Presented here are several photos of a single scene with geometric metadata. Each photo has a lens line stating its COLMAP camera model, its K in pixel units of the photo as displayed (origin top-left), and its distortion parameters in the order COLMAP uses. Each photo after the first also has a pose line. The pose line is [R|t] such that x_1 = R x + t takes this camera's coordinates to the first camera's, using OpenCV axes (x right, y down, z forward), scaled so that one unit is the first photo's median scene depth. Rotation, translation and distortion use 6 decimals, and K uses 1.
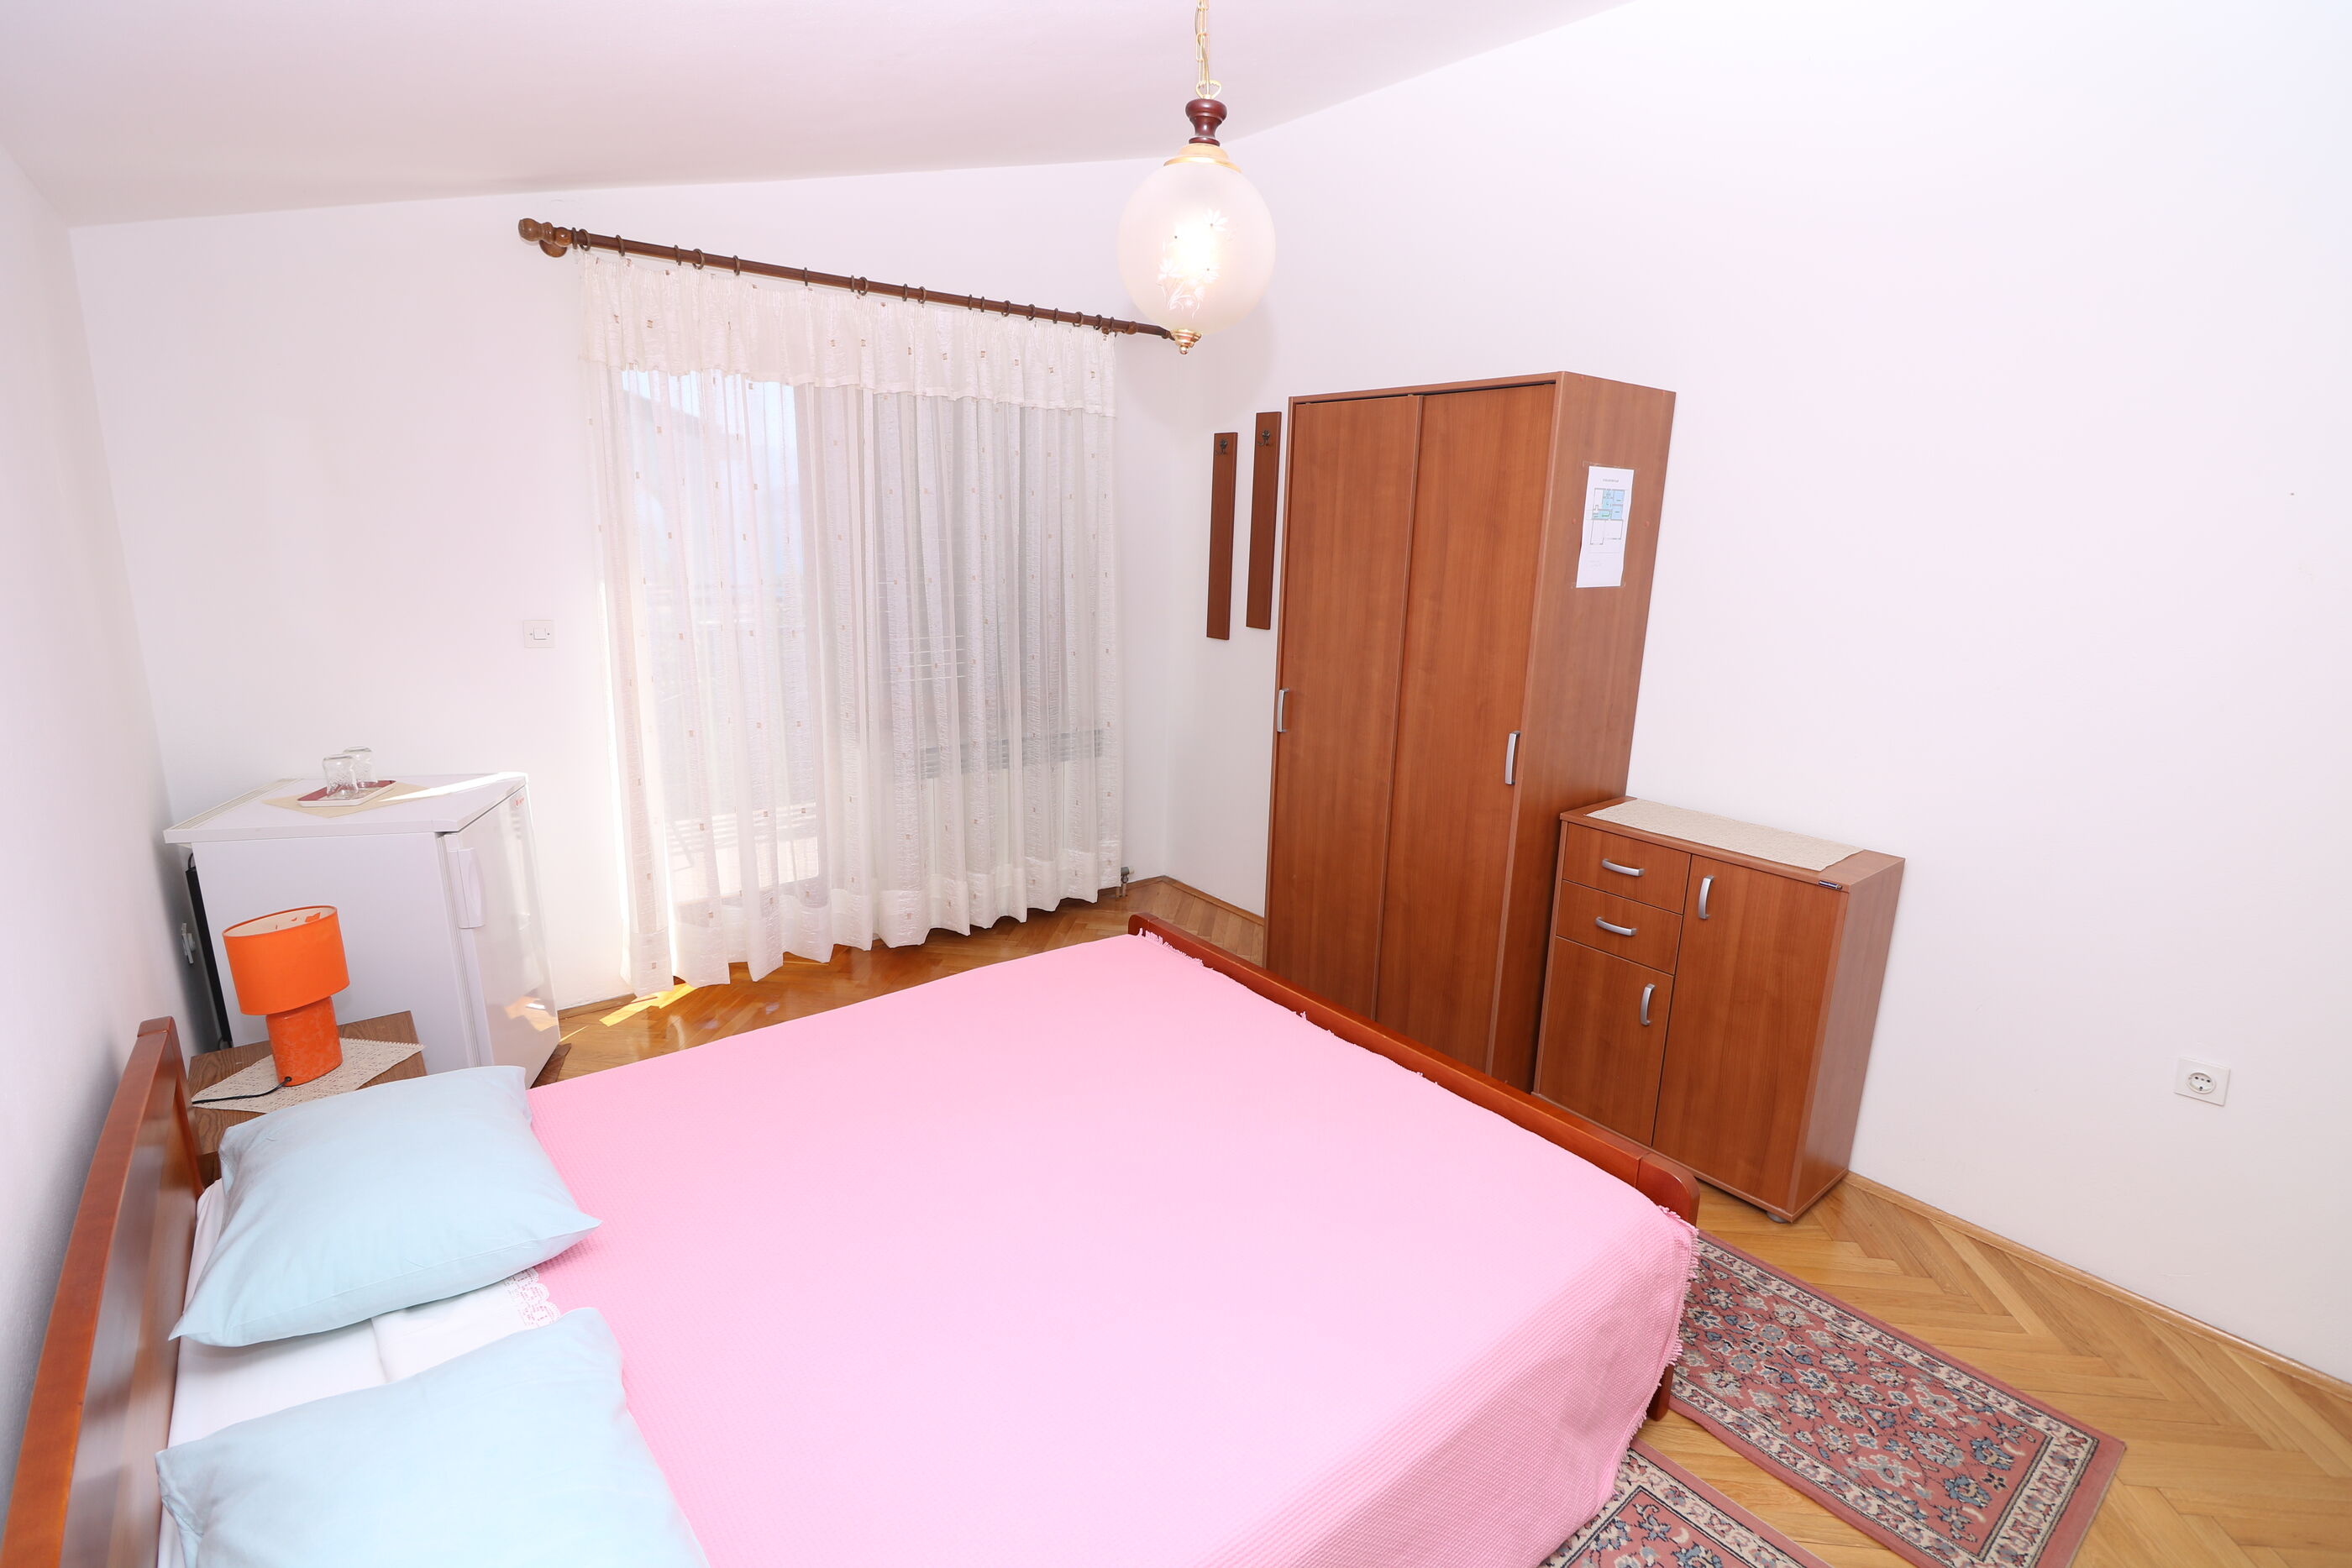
lens RADIAL K [[1090.4, 0, 1176.0], [0, 1090.4, 784.0], [0, 0, 1]] dist [-0.001056, -0.012881]
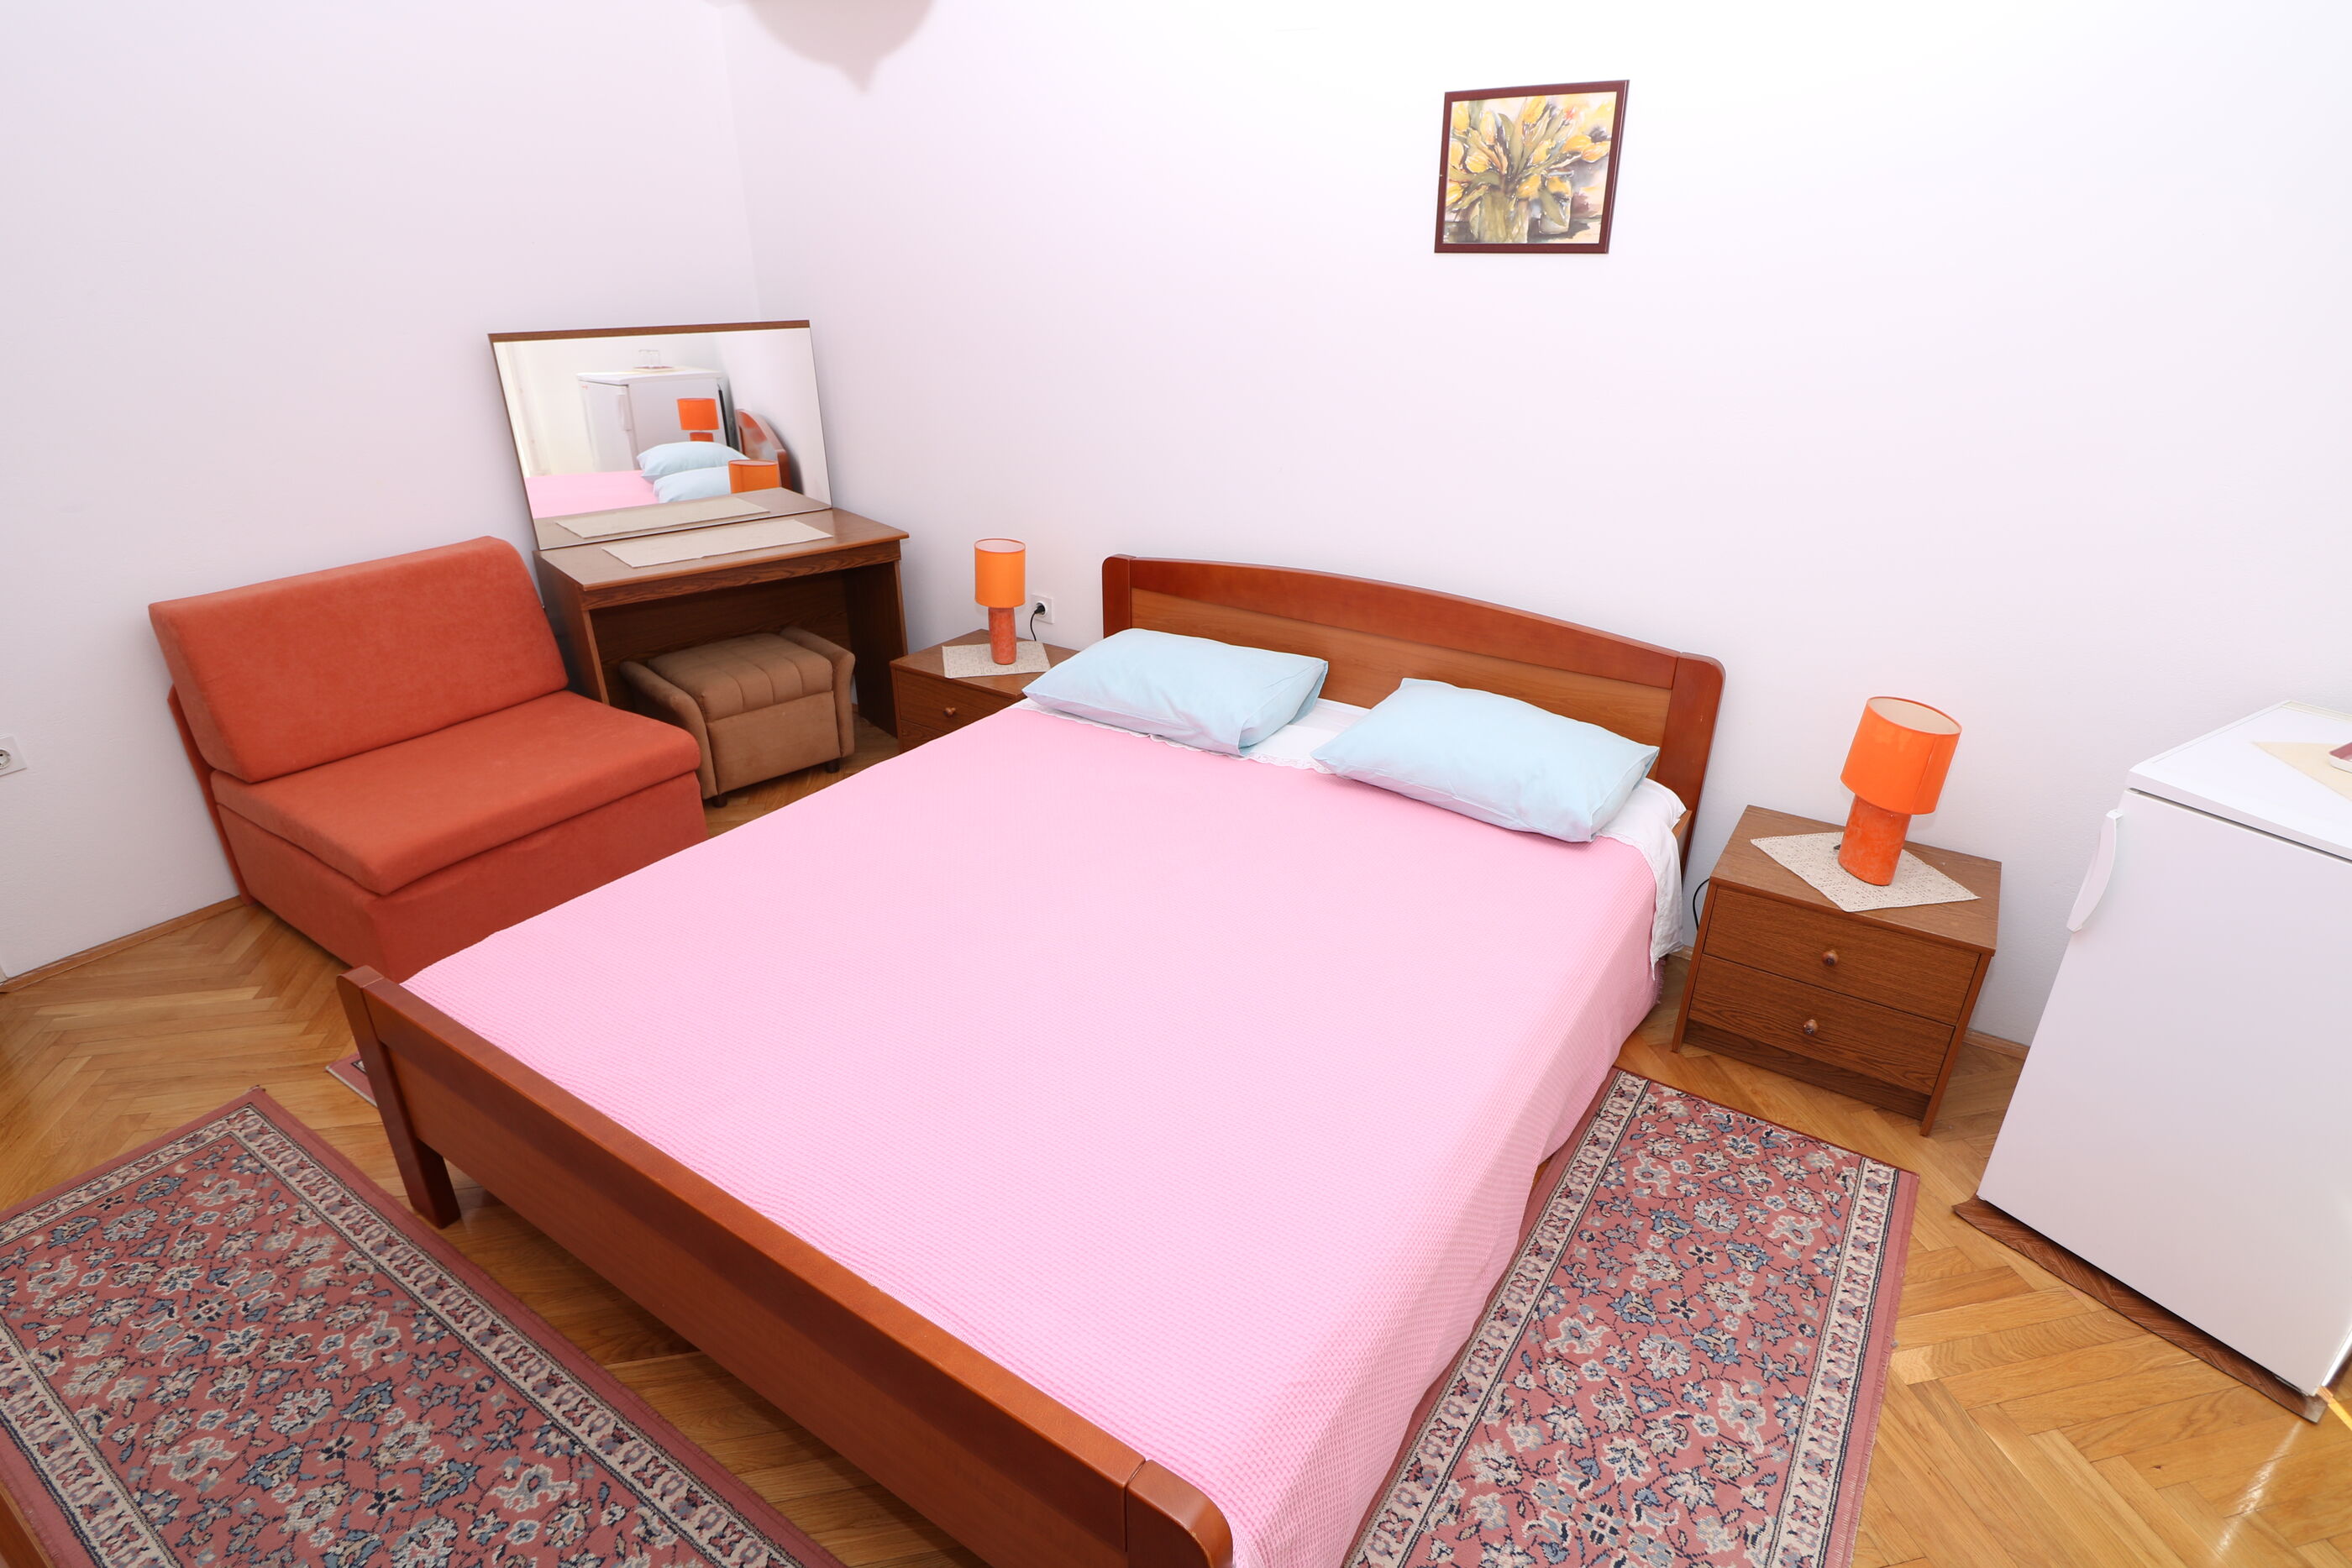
lens RADIAL K [[1186.8, 0, 1192.0], [0, 1186.8, 786.7], [0, 0, 1]] dist [0.001881, -0.012592]
pose [[-0.952394, 0.094354, -0.289903, 0.041292], [-0.104335, 0.792613, 0.600732, -0.228487], [0.286462, 0.602380, -0.745035, 0.995242]]
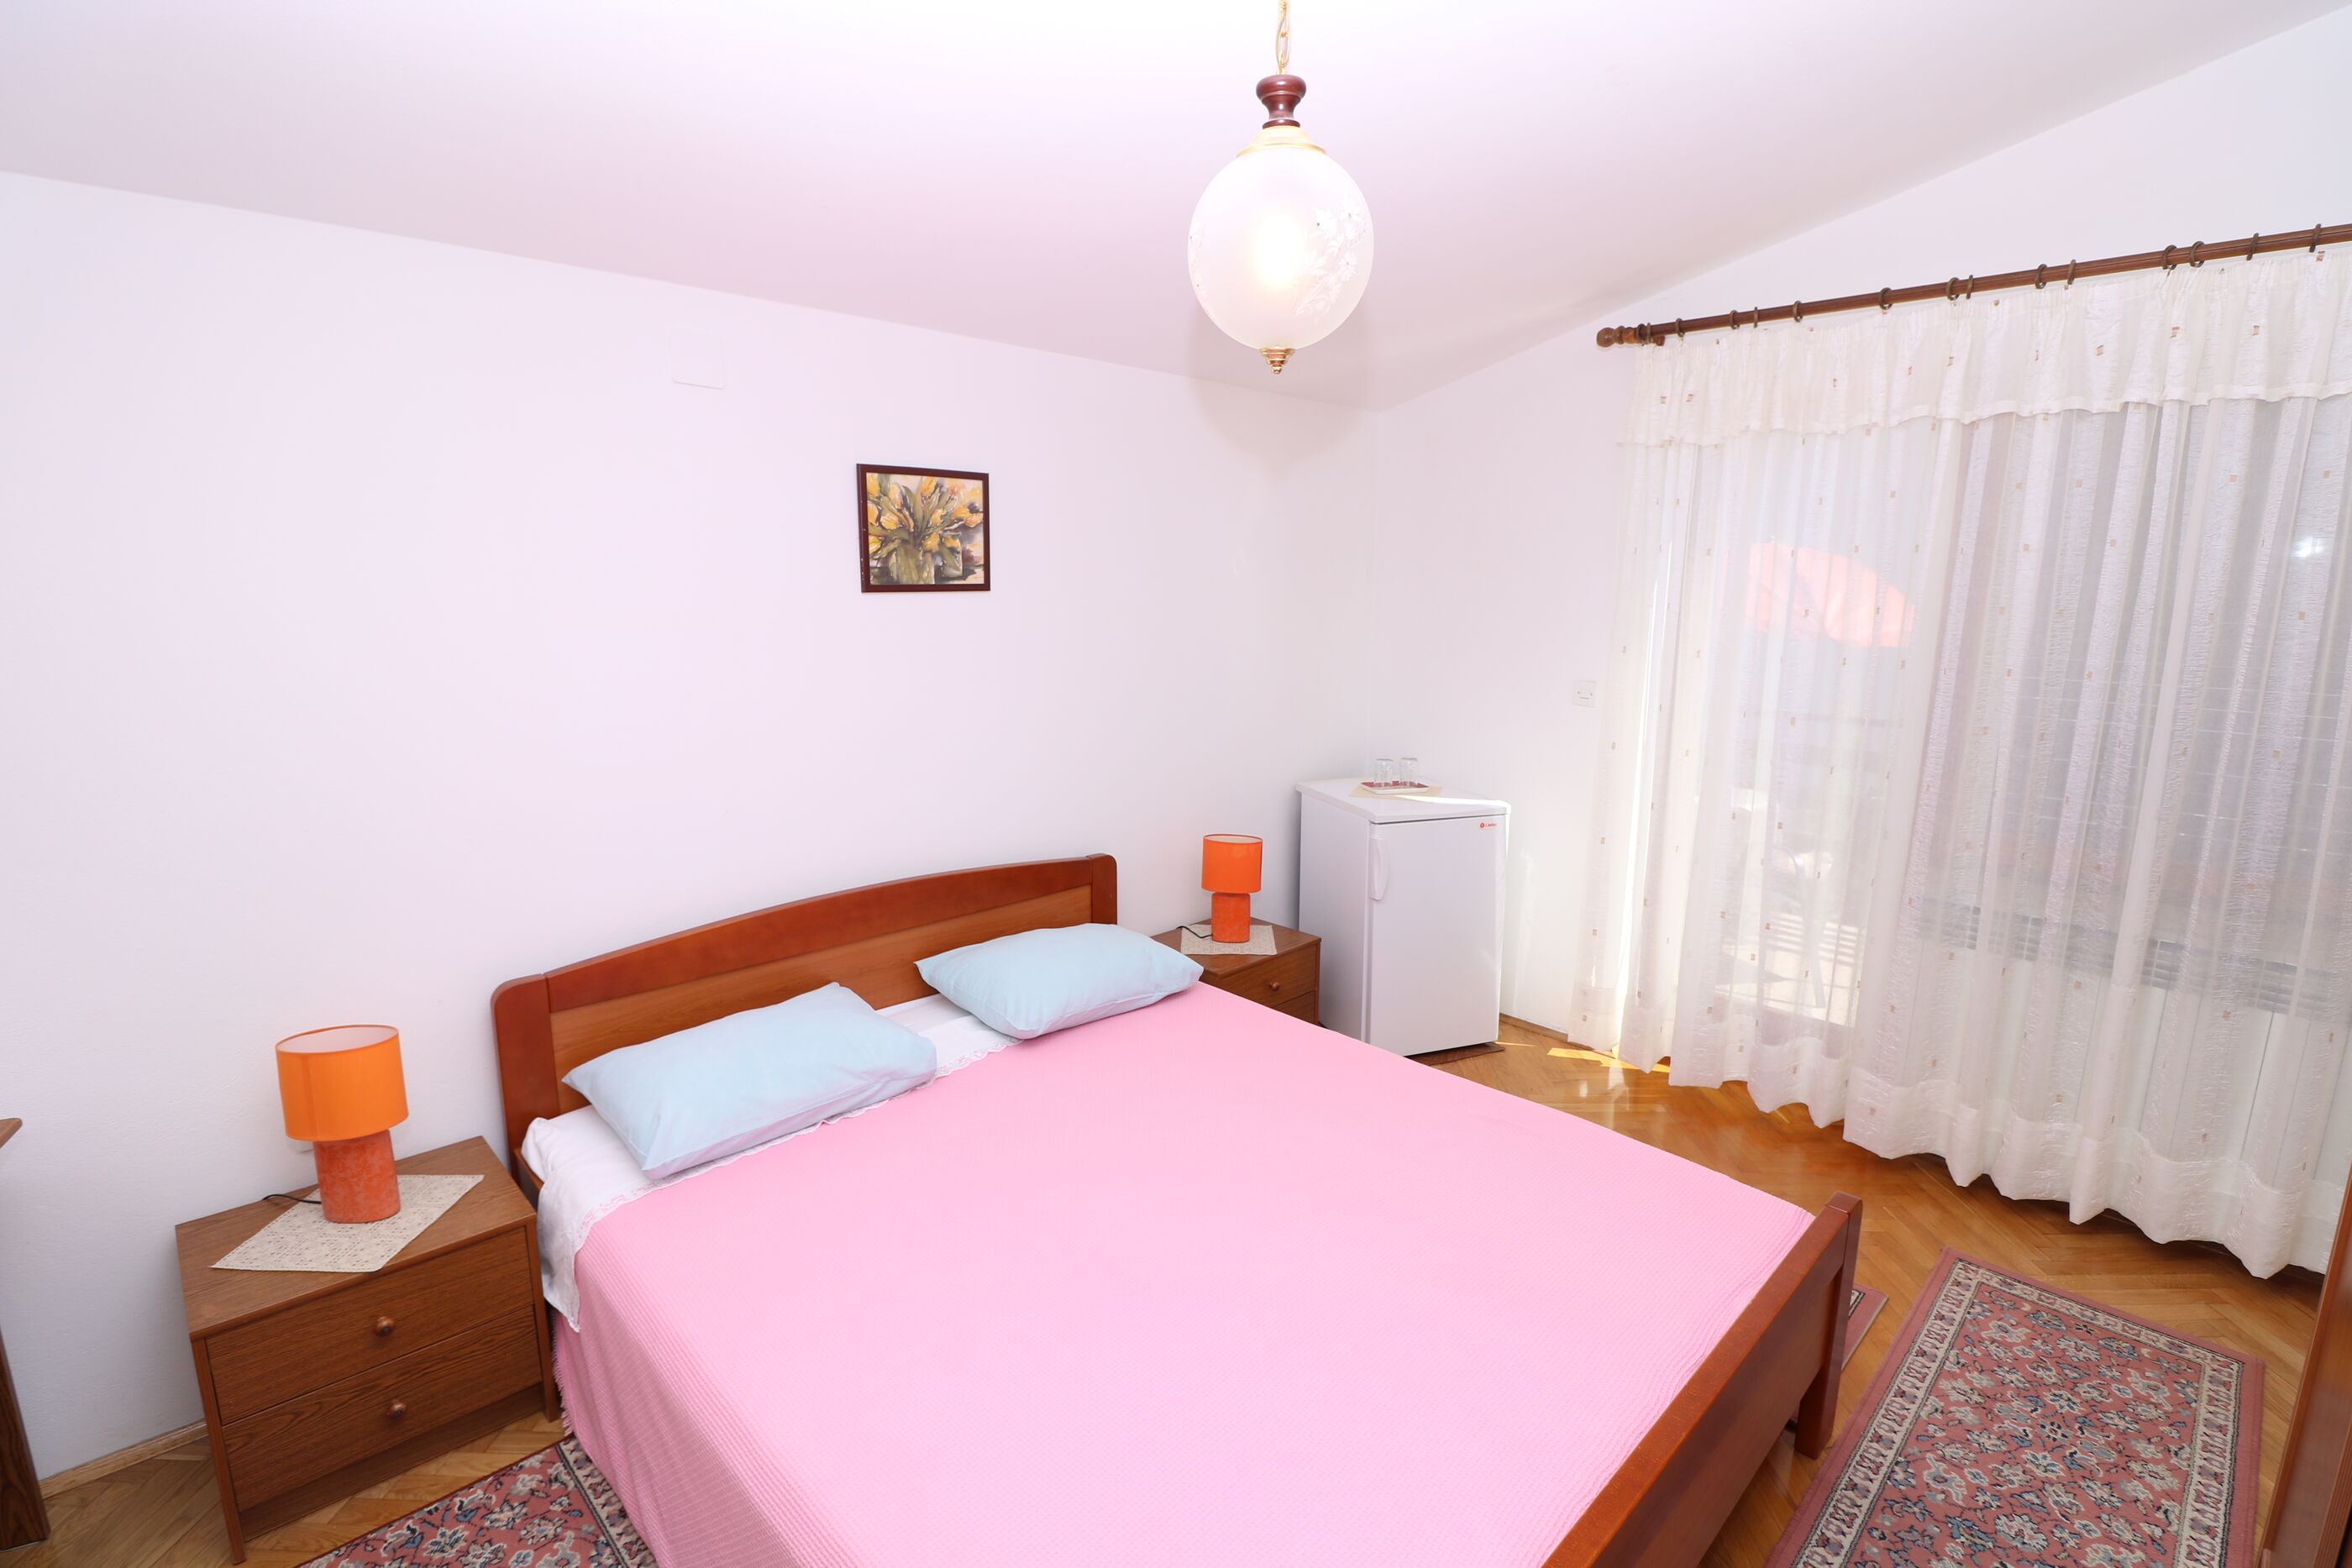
lens RADIAL K [[1081.9, 0, 1191.5], [0, 1081.9, 782.5], [0, 0, 1]] dist [-0.001354, -0.012010]
pose [[0.097477, 0.154980, -0.983097, 0.440991], [-0.237729, 0.962832, 0.128214, -0.087565], [0.966428, 0.221213, 0.130698, 0.440901]]
